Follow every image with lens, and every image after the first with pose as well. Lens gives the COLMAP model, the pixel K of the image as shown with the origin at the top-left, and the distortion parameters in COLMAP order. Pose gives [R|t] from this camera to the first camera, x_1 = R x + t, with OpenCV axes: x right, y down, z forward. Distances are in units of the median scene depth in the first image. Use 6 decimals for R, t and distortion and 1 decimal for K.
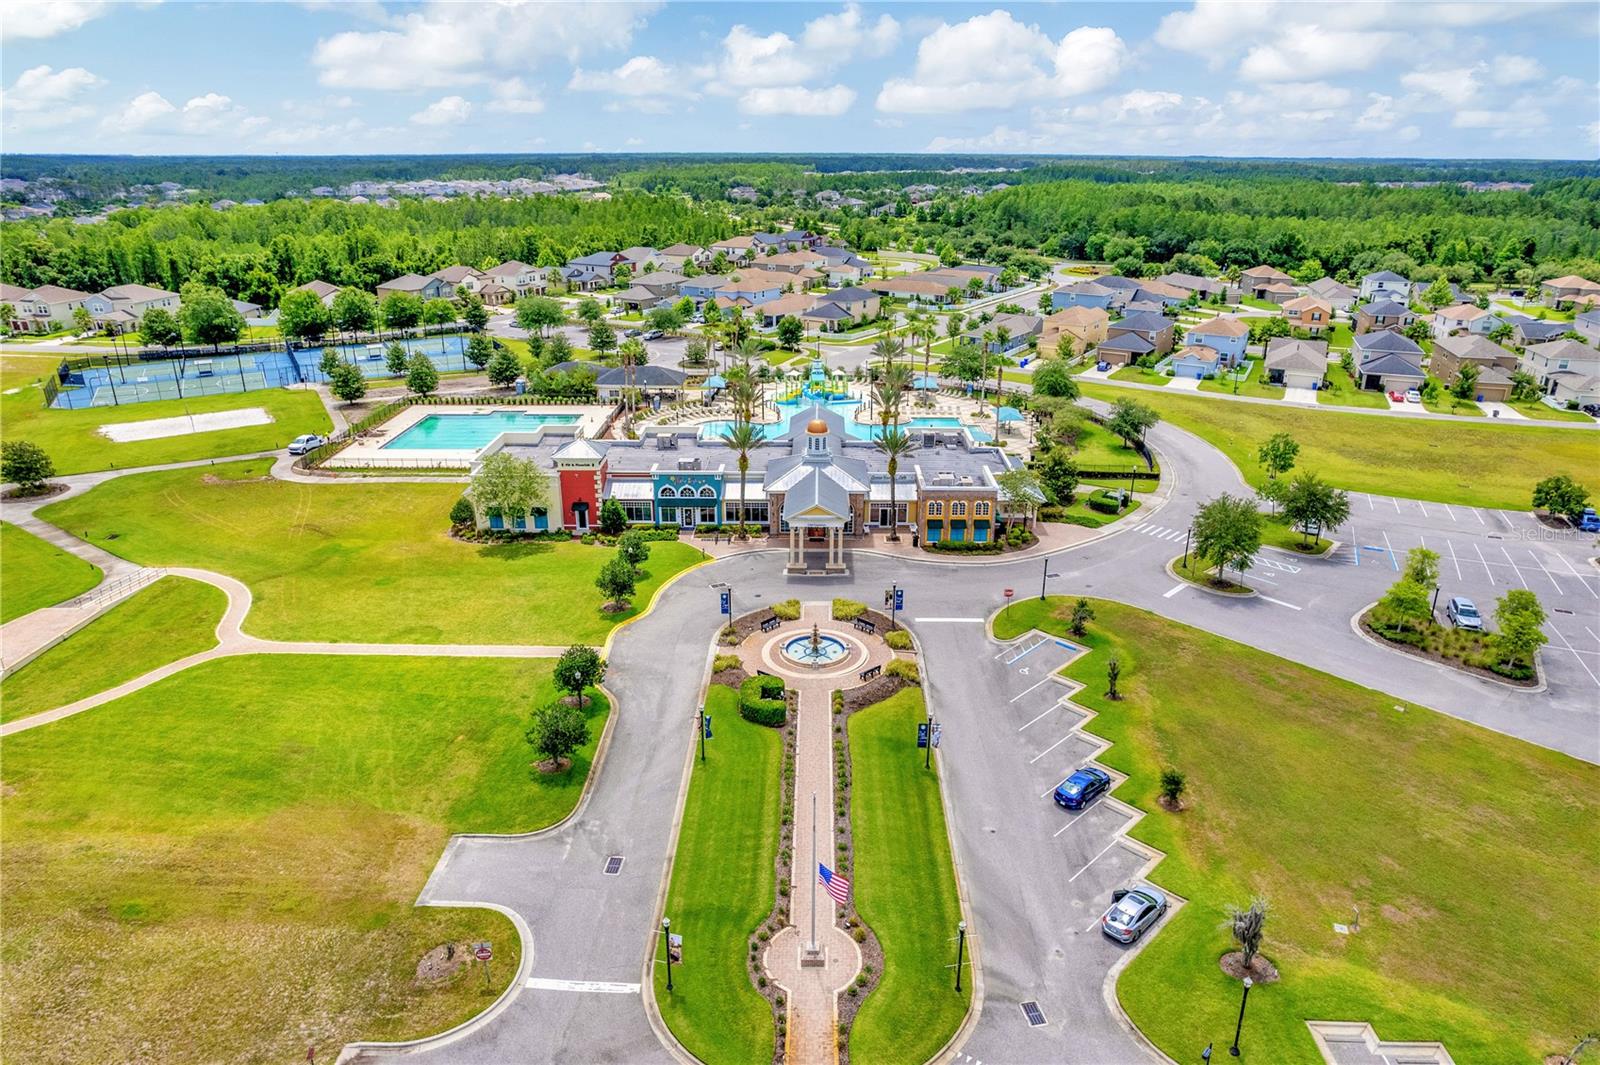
lens RADIAL K [[1024.3, 0, 822.6], [0, 1024.3, 566.6], [0, 0, 1]] dist [-0.066953, 0.055912]
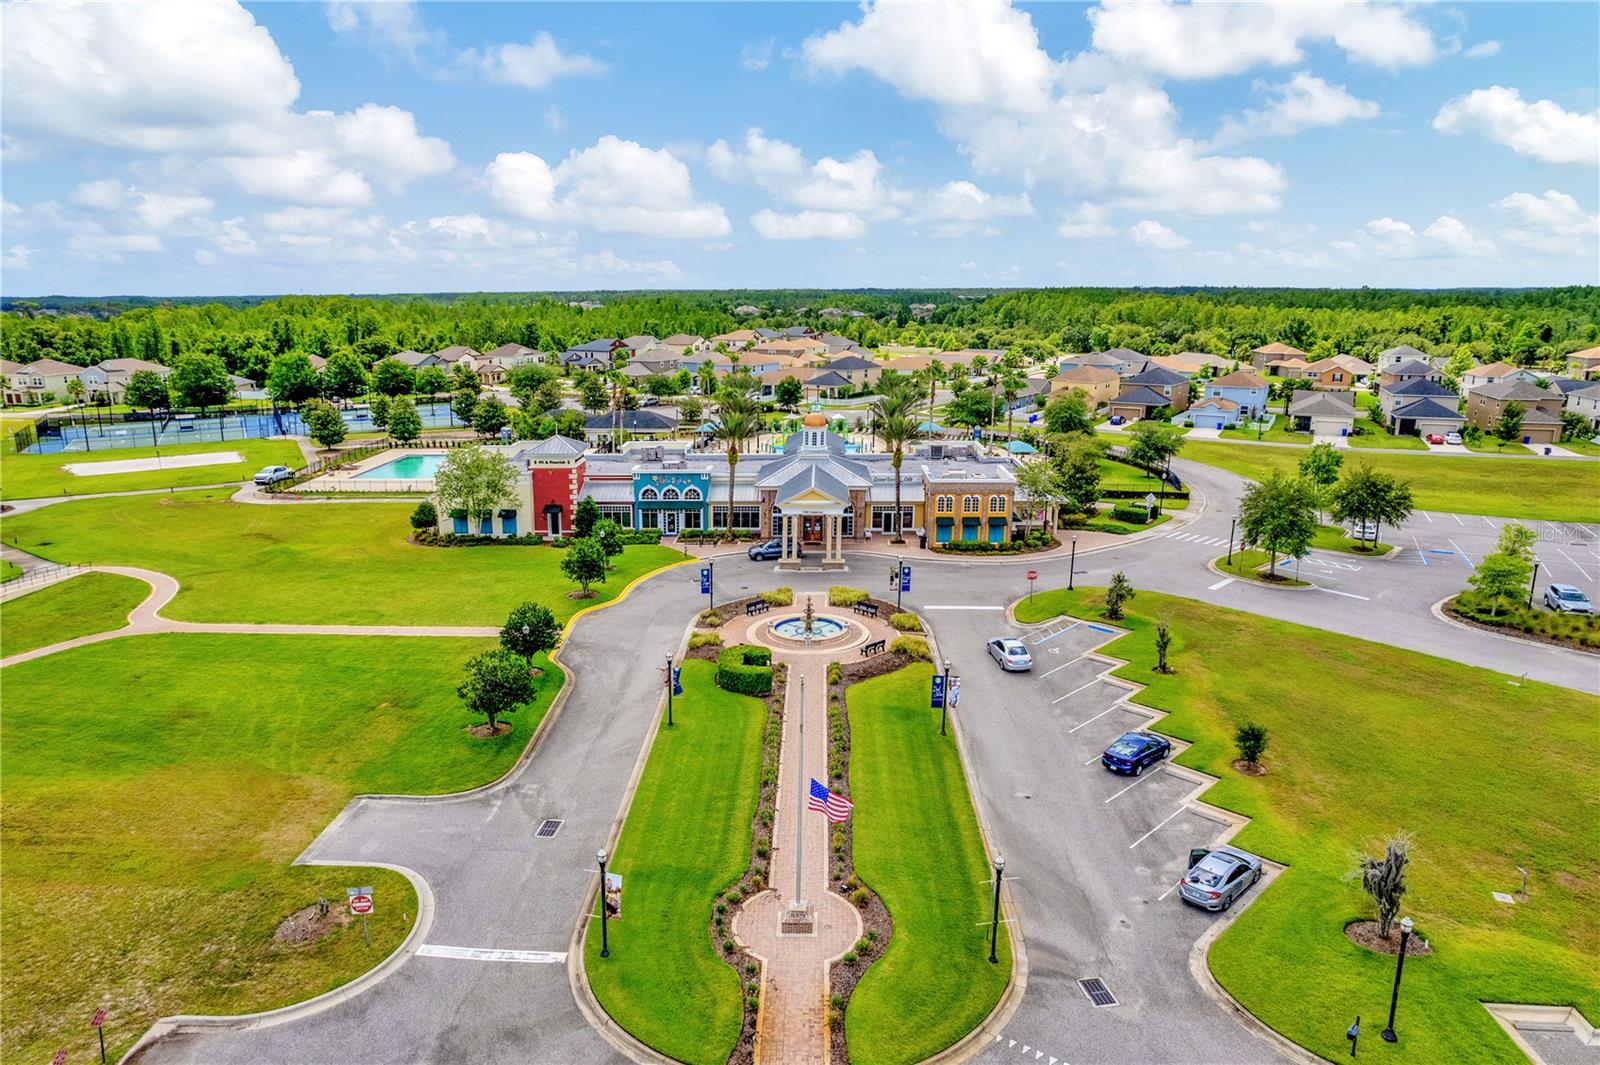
lens RADIAL K [[1039.9, 0, 800.0], [0, 1039.9, 532.5], [0, 0, 1]] dist [-0.068738, 0.065323]
pose [[0.999681, -0.002058, -0.025184, 0.007104], [-0.001927, 0.987566, -0.157195, 0.129441], [0.025194, 0.157193, 0.987246, 0.117848]]
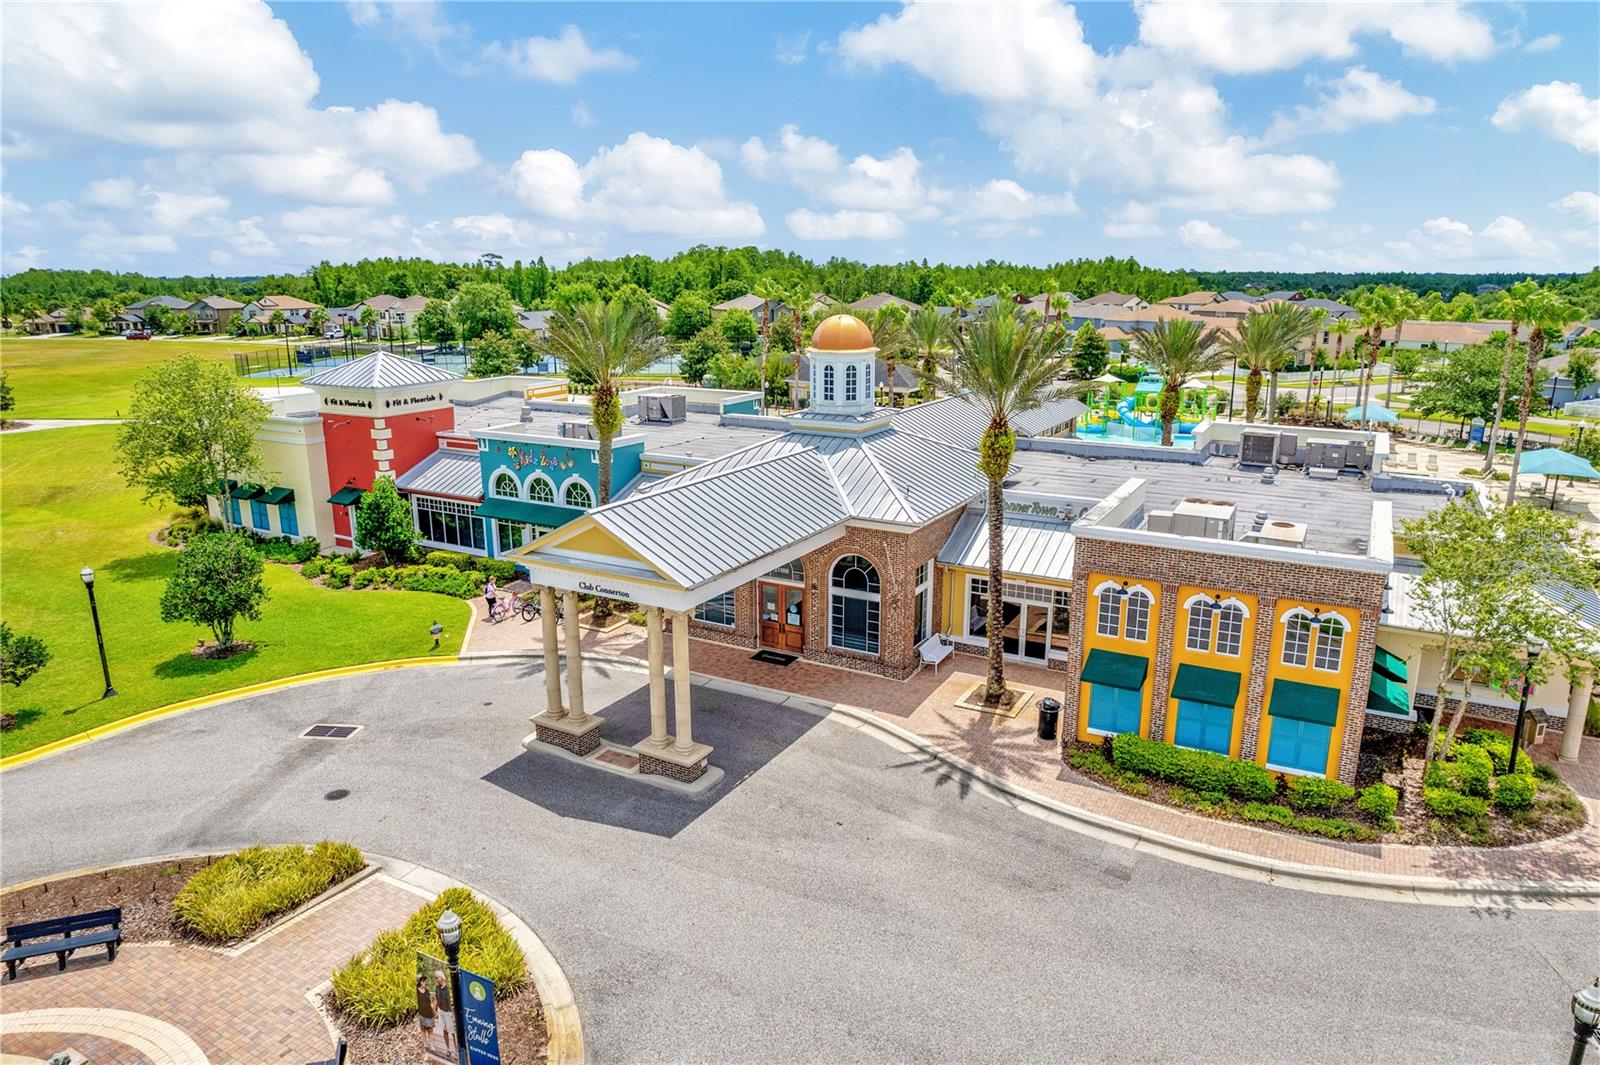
lens RADIAL K [[1039.9, 0, 800.0], [0, 1039.9, 532.5], [0, 0, 1]] dist [-0.068738, 0.065323]
pose [[0.874258, 0.113725, -0.471953, 0.188563], [-0.181348, 0.978302, -0.100195, -0.040422], [0.450318, 0.173184, 0.875912, 0.838916]]
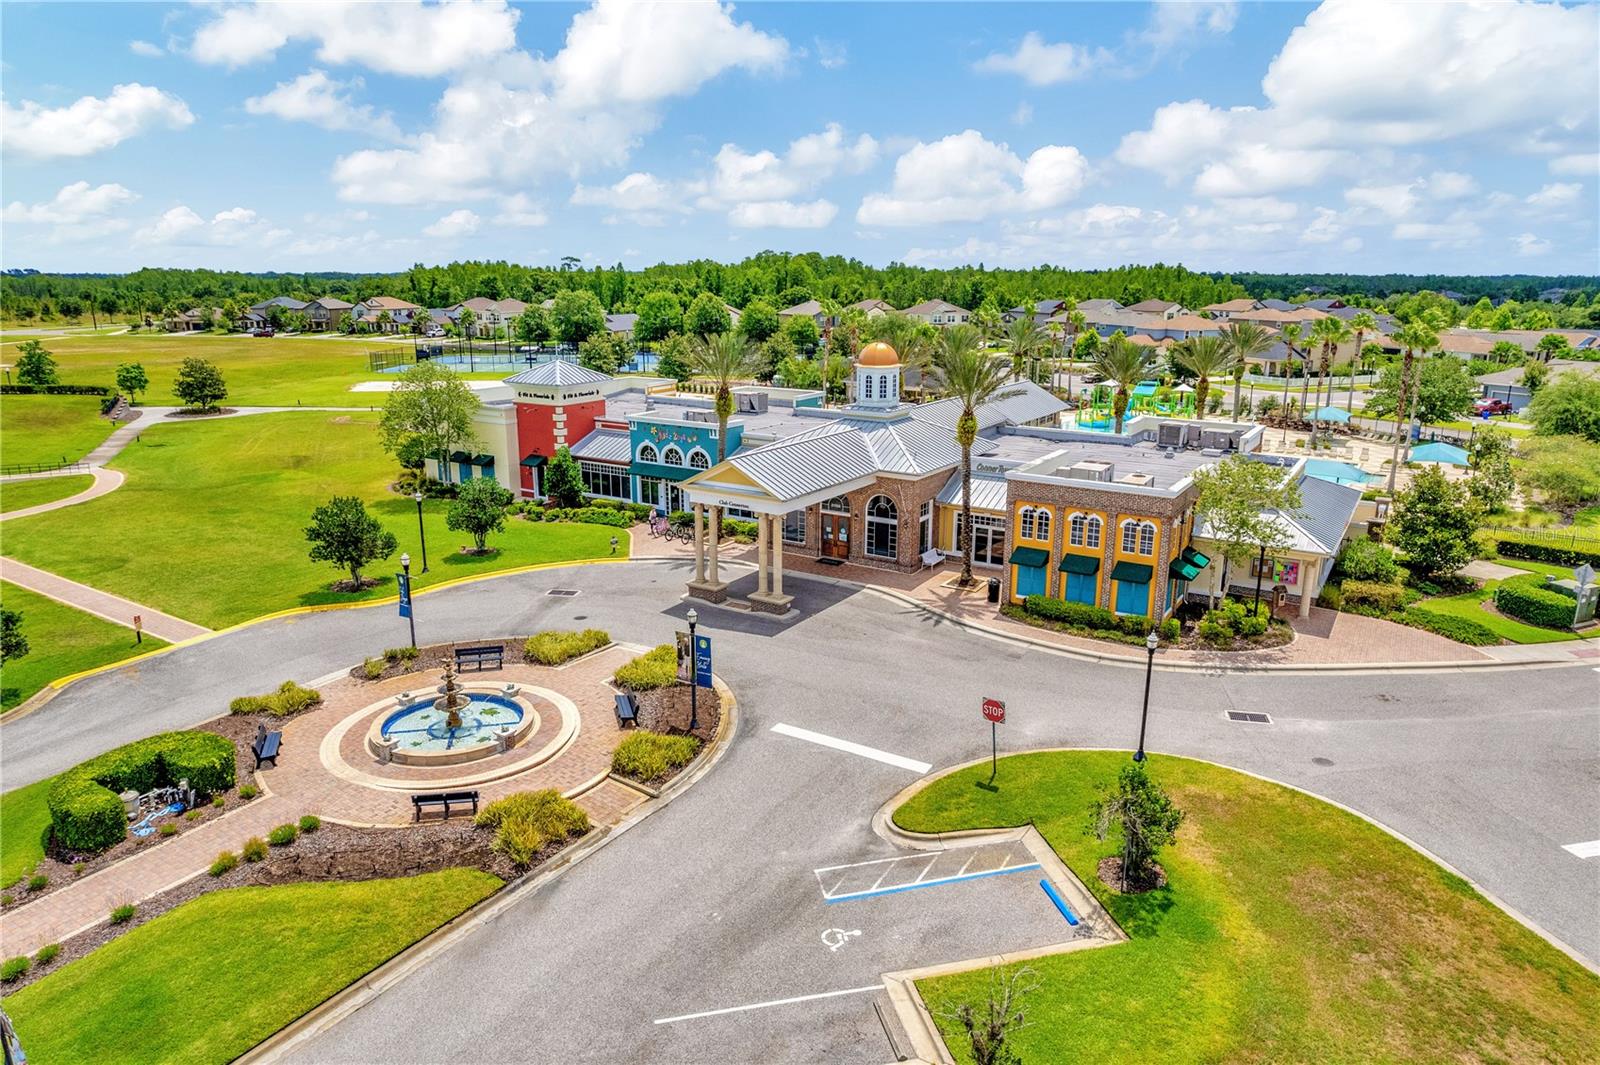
lens RADIAL K [[1039.9, 0, 800.0], [0, 1039.9, 532.5], [0, 0, 1]] dist [-0.068738, 0.065323]
pose [[0.844757, 0.130636, -0.518960, 0.306587], [-0.204429, 0.974977, -0.087339, 0.010741], [0.494565, 0.179871, 0.850325, 0.644092]]
